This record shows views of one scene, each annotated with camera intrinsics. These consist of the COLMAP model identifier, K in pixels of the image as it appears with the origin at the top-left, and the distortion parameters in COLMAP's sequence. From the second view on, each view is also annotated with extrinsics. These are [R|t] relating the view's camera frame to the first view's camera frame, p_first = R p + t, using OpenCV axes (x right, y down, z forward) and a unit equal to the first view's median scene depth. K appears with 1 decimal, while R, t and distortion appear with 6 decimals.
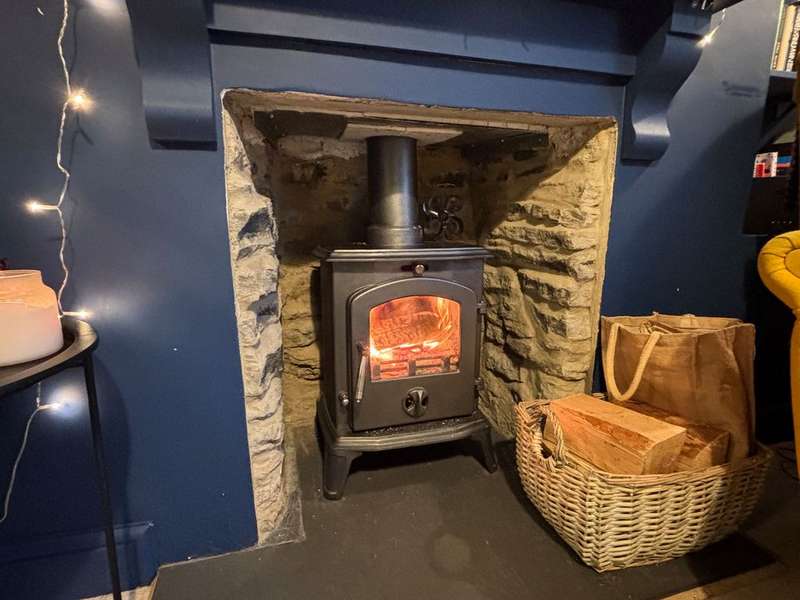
lens RADIAL K [[411.5, 0, 398.6], [0, 411.5, 303.3], [0, 0, 1]] dist [-0.005367, -0.000812]
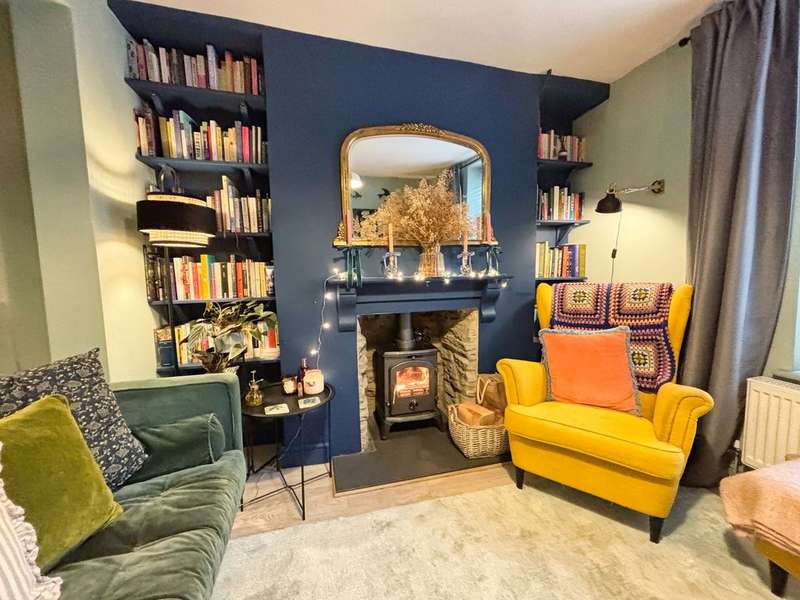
lens RADIAL K [[321.7, 0, 398.4], [0, 321.7, 296.9], [0, 0, 1]] dist [0.000998, -0.001549]
pose [[0.999141, -0.012834, -0.039398, 0.037248], [0.008096, 0.992964, -0.118140, -0.236122], [0.040637, 0.117720, 0.992215, -1.286171]]
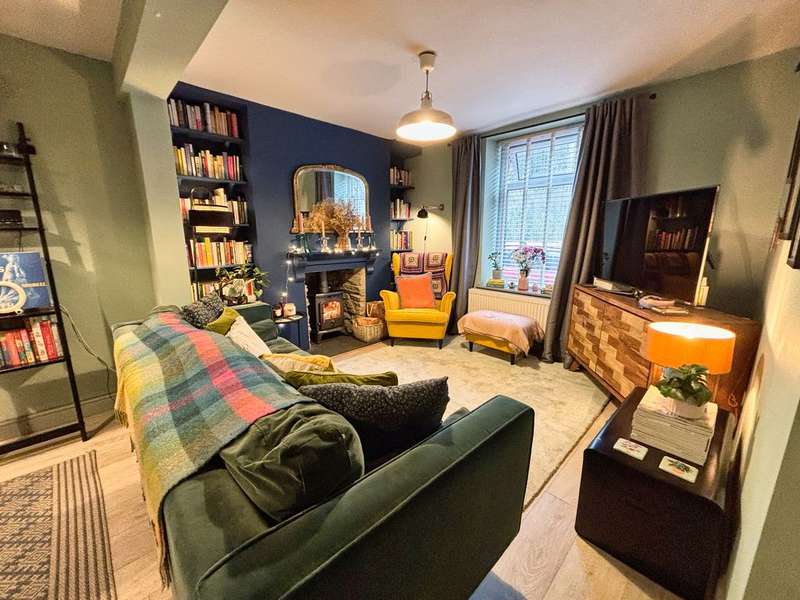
lens RADIAL K [[321.7, 0, 403.2], [0, 321.7, 296.5], [0, 0, 1]] dist [0.000998, -0.001549]
pose [[0.884081, -0.088651, 0.458849, -0.972543], [0.095313, 0.995410, 0.008673, -0.034746], [-0.457511, 0.036067, 0.888472, -2.891706]]
